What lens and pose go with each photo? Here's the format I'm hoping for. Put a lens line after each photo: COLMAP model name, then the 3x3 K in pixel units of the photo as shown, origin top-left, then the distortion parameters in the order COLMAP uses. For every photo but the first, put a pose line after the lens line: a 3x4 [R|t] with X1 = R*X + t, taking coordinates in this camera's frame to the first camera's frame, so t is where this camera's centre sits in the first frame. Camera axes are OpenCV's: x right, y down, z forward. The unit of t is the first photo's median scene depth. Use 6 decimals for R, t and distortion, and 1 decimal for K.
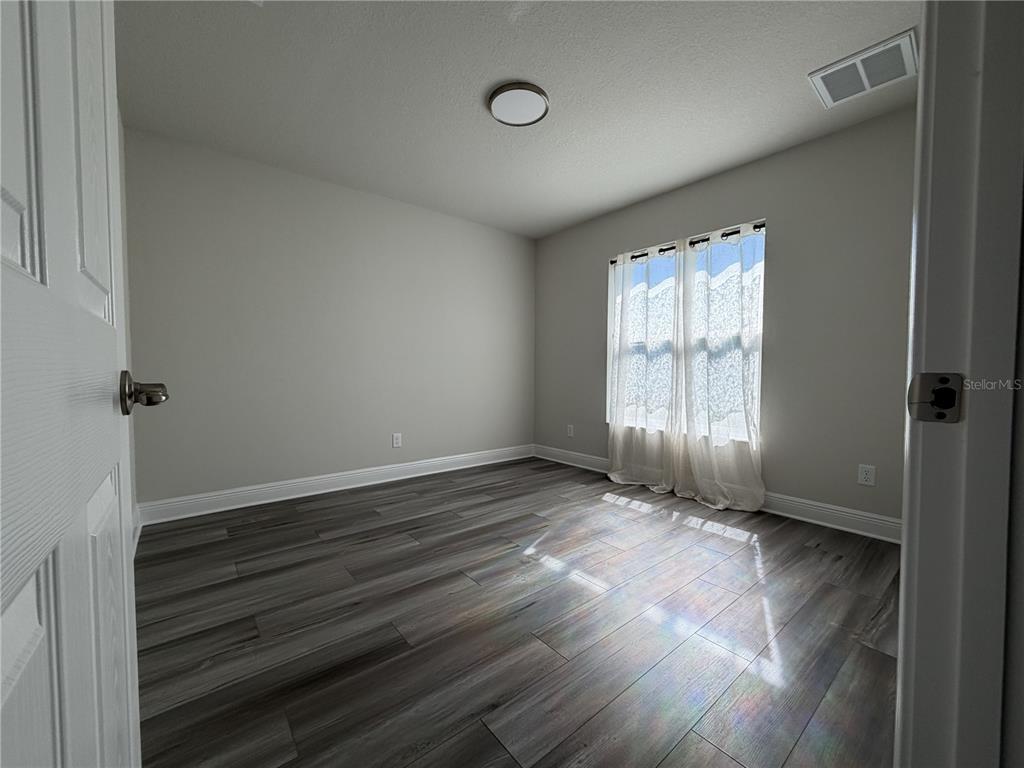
lens RADIAL K [[411.8, 0, 512.0], [0, 411.8, 384.0], [0, 0, 1]] dist [-0.001658, -0.000153]
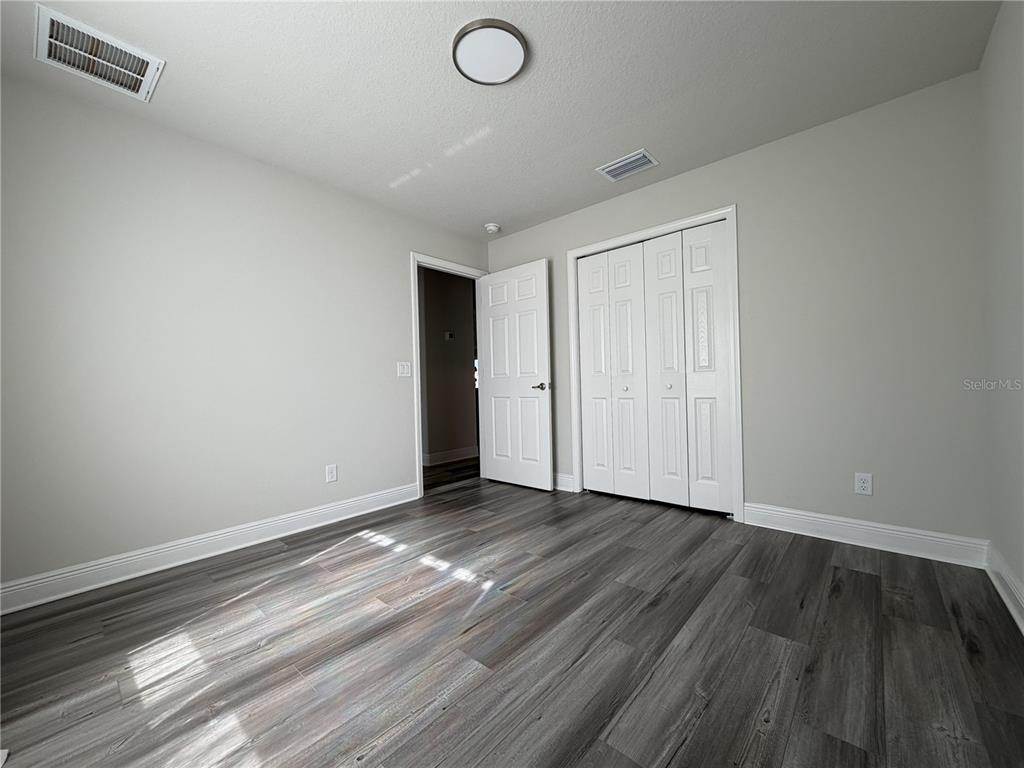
lens RADIAL K [[411.8, 0, 512.0], [0, 411.8, 384.0], [0, 0, 1]] dist [-0.001658, -0.000153]
pose [[-0.987637, 0.023272, -0.155024, 0.118121], [0.018747, 0.999356, 0.030589, -0.055423], [0.155636, 0.027305, -0.987437, 1.874162]]
